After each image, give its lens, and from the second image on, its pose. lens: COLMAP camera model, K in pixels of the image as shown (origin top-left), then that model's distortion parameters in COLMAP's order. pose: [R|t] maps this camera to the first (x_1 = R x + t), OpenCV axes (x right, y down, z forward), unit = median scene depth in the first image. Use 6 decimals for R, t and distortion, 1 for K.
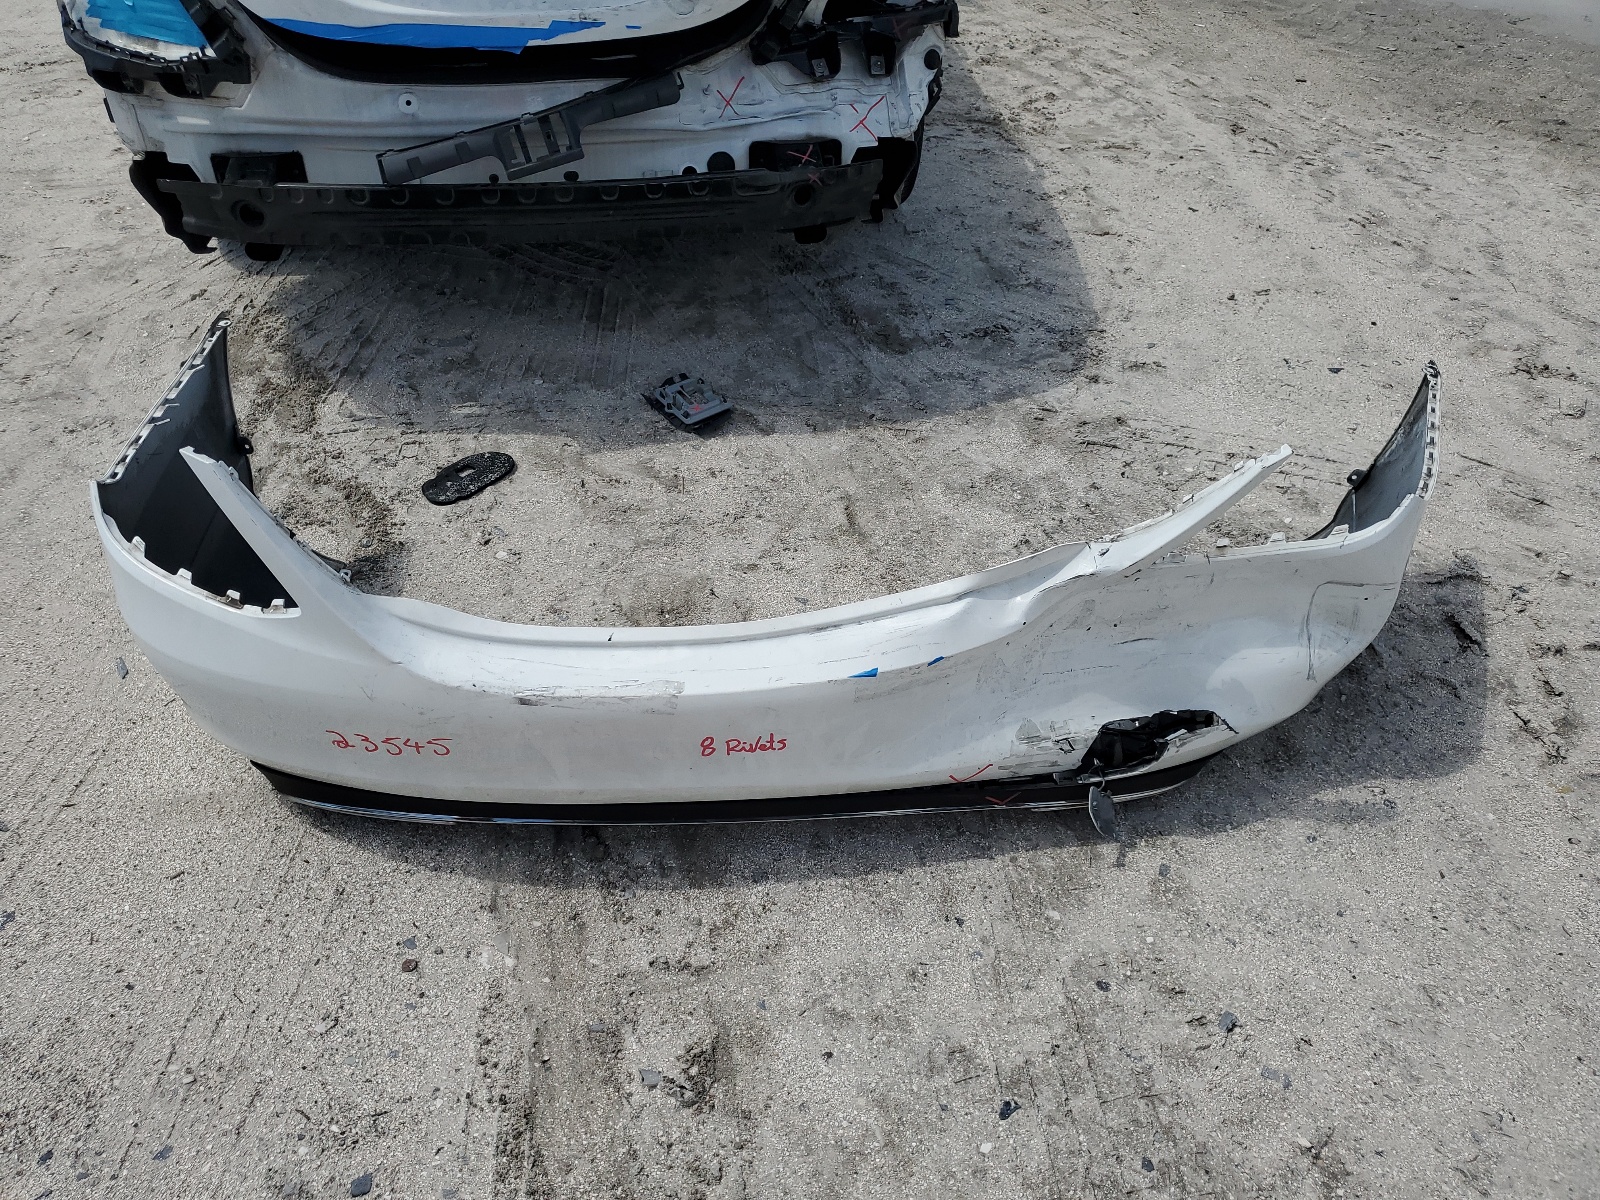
lens RADIAL K [[1207.2, 0, 763.9], [0, 1207.2, 567.1], [0, 0, 1]] dist [0.030556, -0.021443]
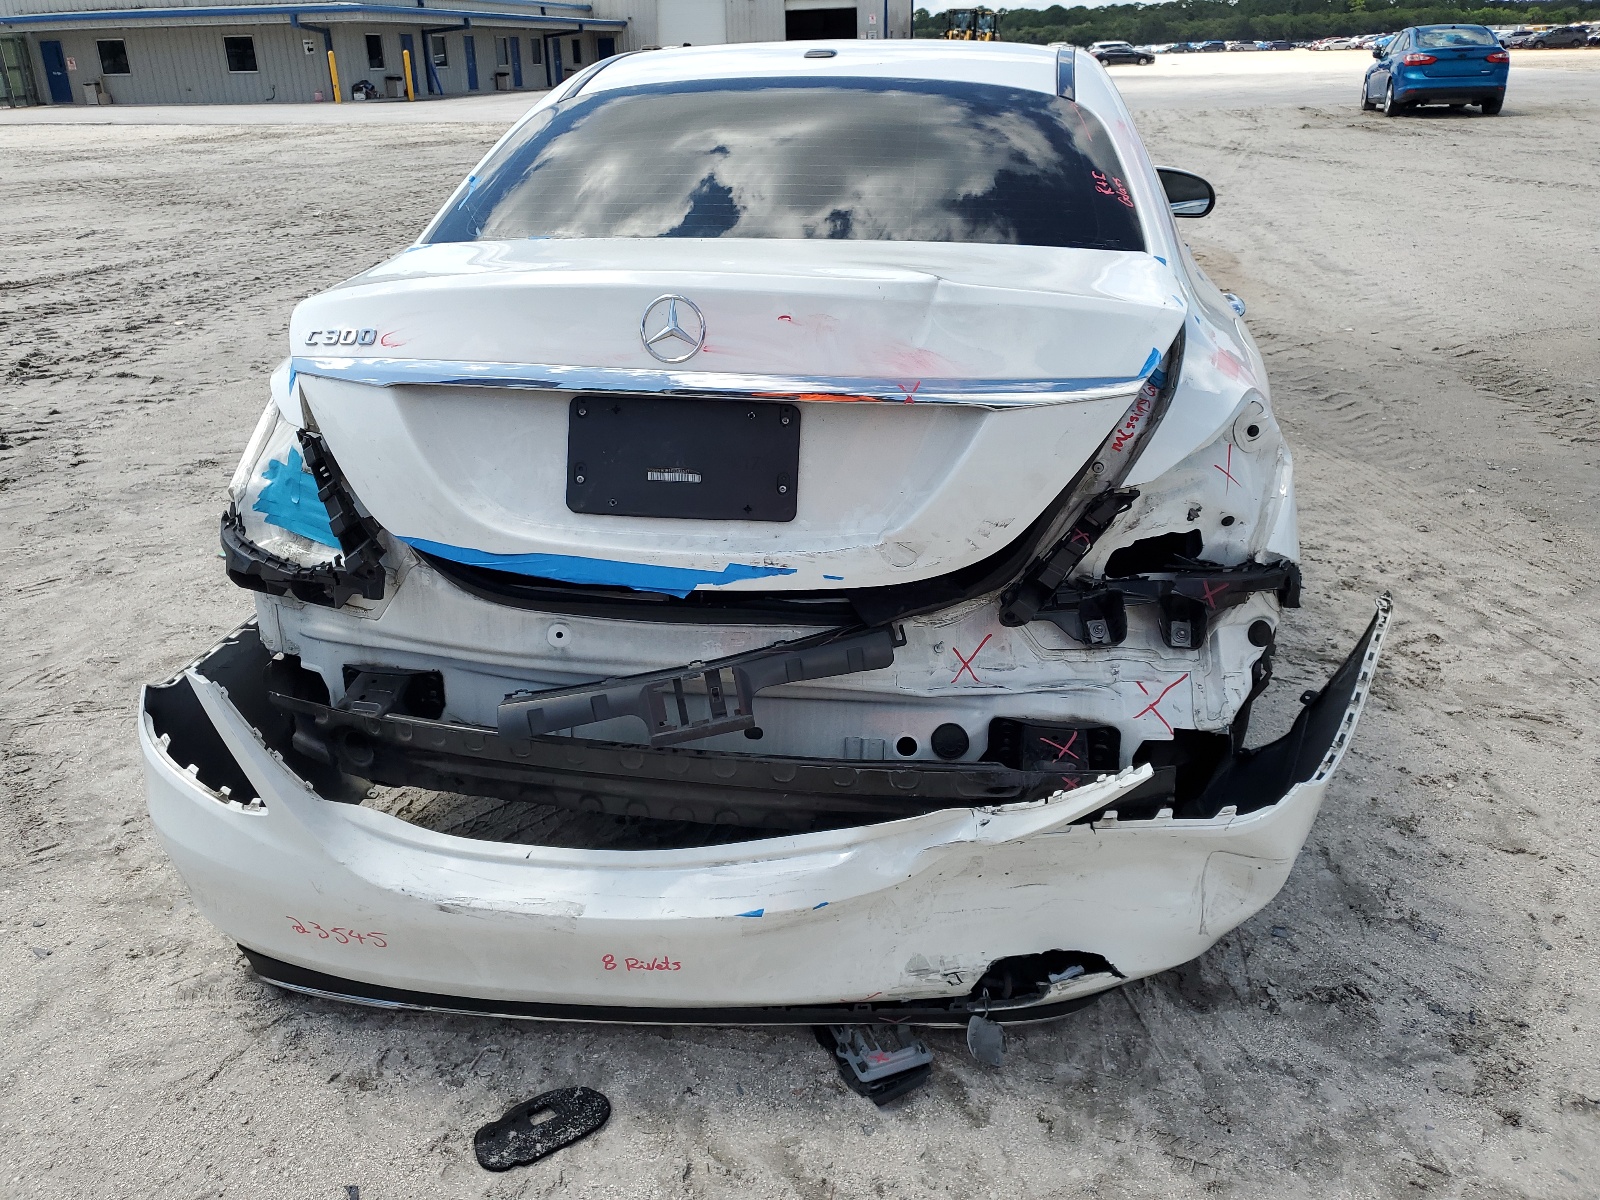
lens RADIAL K [[1207.2, 0, 788.4], [0, 1207.2, 598.6], [0, 0, 1]] dist [0.030556, -0.021443]
pose [[0.961555, 0.089701, -0.259548, 0.049093], [-0.165787, 0.943092, -0.288257, -0.166202], [0.218921, 0.320204, 0.921706, 0.239771]]
